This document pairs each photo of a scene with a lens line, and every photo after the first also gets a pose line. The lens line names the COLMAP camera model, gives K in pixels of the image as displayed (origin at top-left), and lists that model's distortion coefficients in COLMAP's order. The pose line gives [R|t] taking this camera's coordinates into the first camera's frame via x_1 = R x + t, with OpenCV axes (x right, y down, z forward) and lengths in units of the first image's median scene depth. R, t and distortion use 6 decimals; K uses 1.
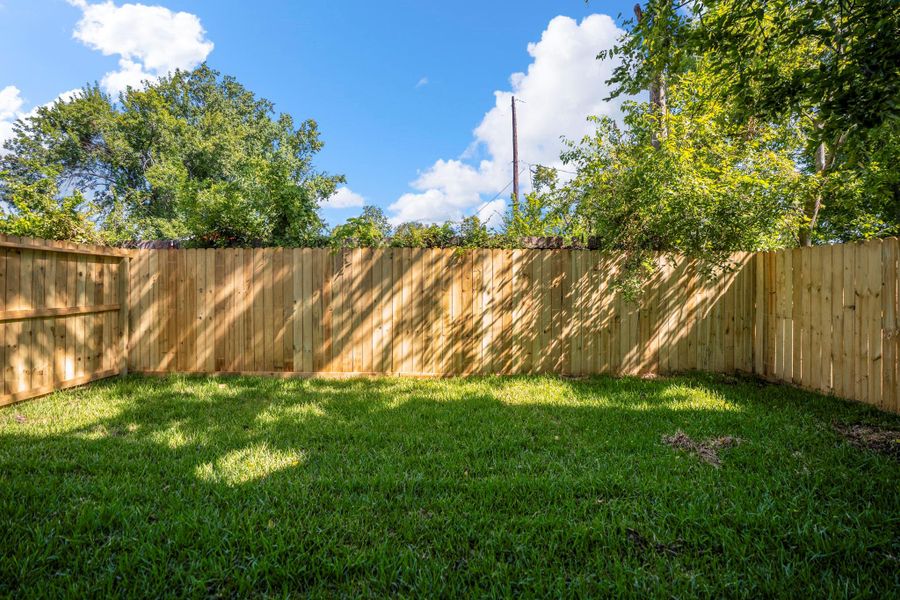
lens RADIAL K [[435.1, 0, 452.1], [0, 435.1, 290.6], [0, 0, 1]] dist [-0.030987, 0.000325]
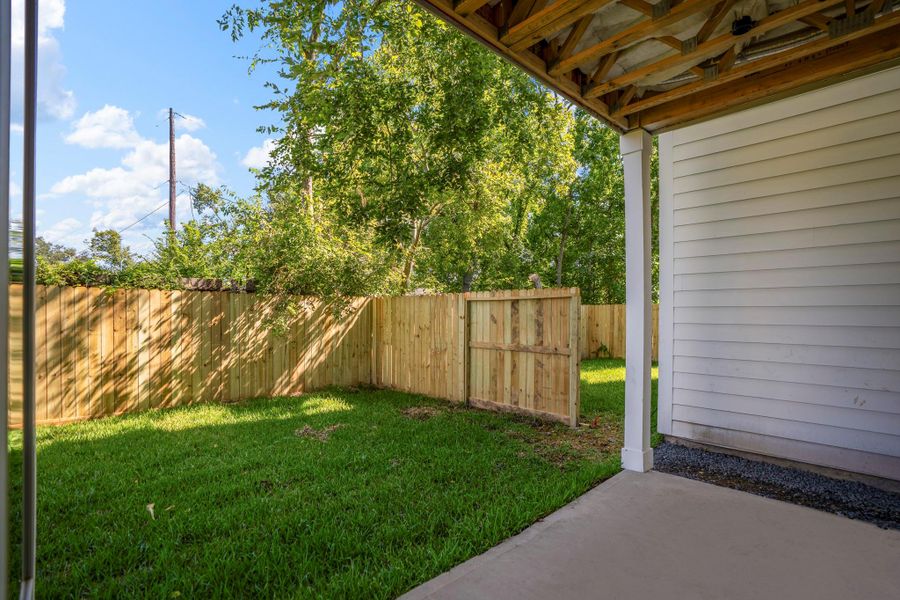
lens RADIAL K [[431.3, 0, 450.2], [0, 431.3, 315.6], [0, 0, 1]] dist [-0.032142, 0.000963]
pose [[0.745112, -0.000272, 0.666939, -0.048763], [0.006128, 0.999960, -0.006438, -0.021896], [-0.666911, 0.008884, 0.745084, -0.243065]]
